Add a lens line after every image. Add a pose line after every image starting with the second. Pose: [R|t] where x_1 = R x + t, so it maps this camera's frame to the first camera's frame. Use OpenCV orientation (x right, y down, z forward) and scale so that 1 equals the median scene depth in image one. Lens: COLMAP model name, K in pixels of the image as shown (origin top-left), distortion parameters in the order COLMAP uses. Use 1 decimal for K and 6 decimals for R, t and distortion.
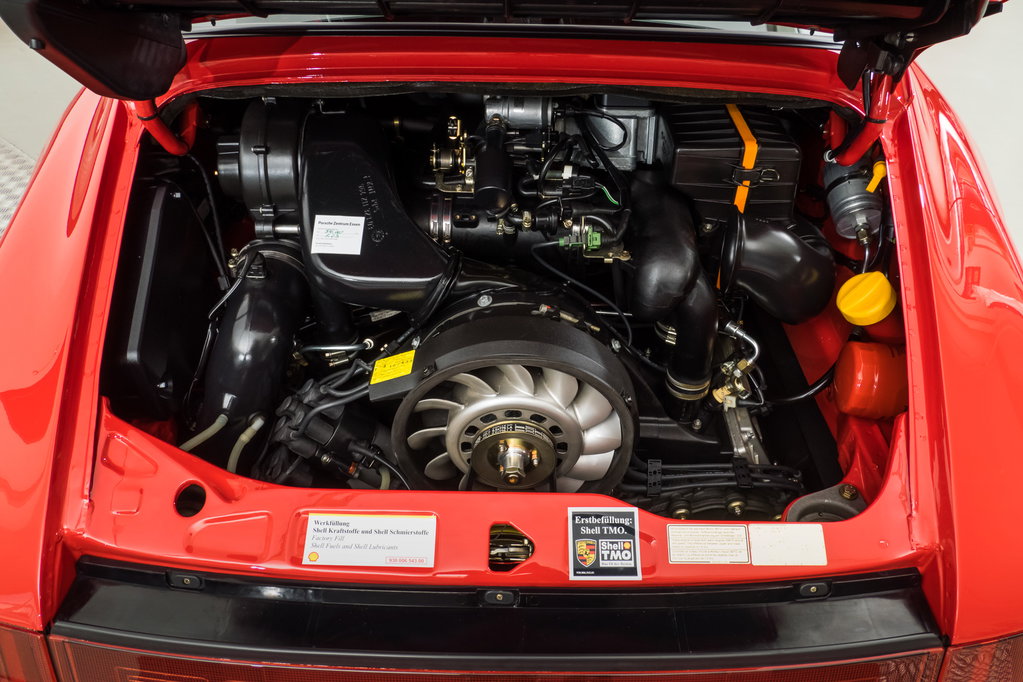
lens RADIAL K [[741.4, 0, 520.8], [0, 741.4, 322.2], [0, 0, 1]] dist [-0.037603, 0.023163]
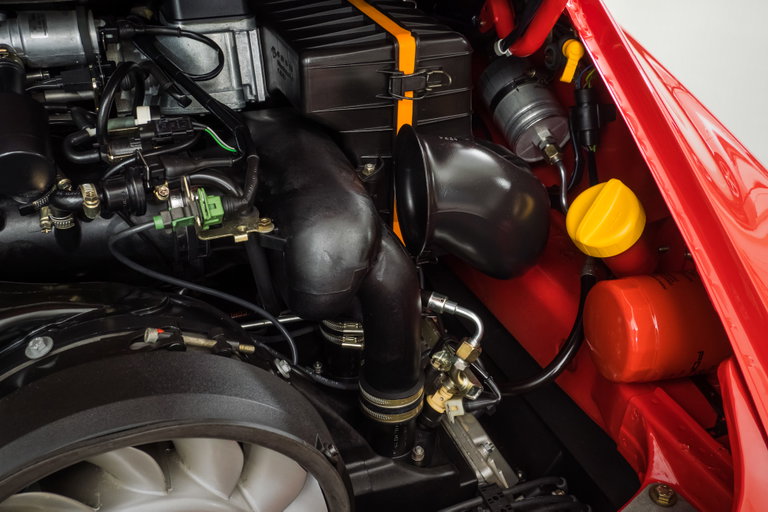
lens RADIAL K [[787.7, 0, 385.5], [0, 787.7, 258.4], [0, 0, 1]] dist [0.030253, 0.000000]
pose [[0.921315, -0.198839, 0.334129, 0.004677], [0.233528, 0.970064, -0.066641, 0.006115], [-0.310876, 0.139426, 0.940168, 0.329378]]
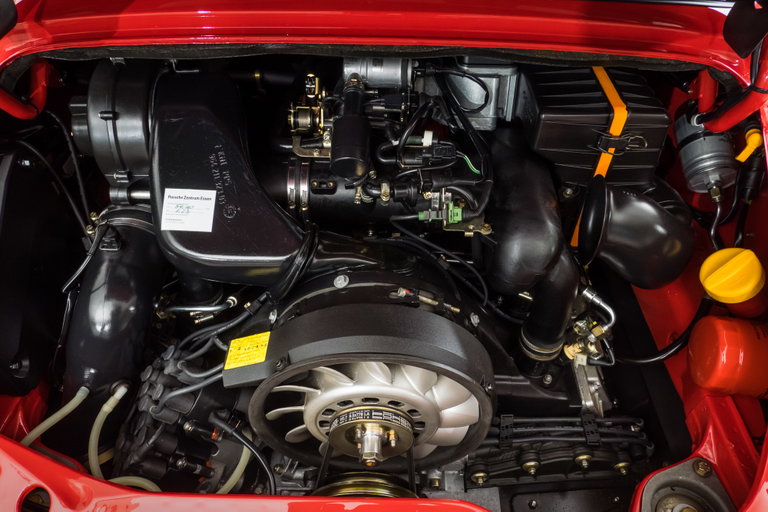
lens RADIAL K [[556.6, 0, 383.0], [0, 556.6, 263.0], [0, 0, 1]] dist [-0.037603, 0.023163]
pose [[0.999997, 0.002034, -0.001414, 0.006319], [-0.001844, 0.992387, 0.123147, -0.131331], [0.001654, -0.123144, 0.992387, 0.262141]]
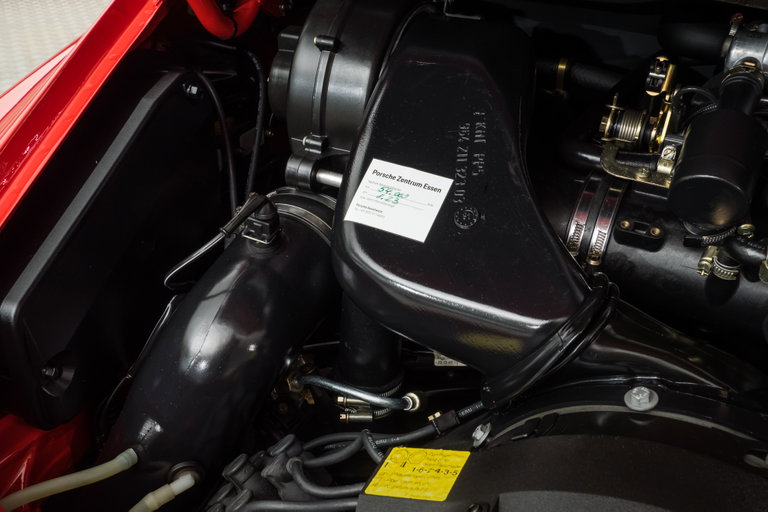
lens RADIAL K [[787.7, 0, 384.2], [0, 787.7, 258.5], [0, 0, 1]] dist [0.030253, 0.000000]
pose [[0.905553, 0.241779, -0.348593, -0.039650], [-0.285895, 0.954883, -0.080389, -0.024712], [0.313429, 0.172457, 0.933821, 0.432914]]
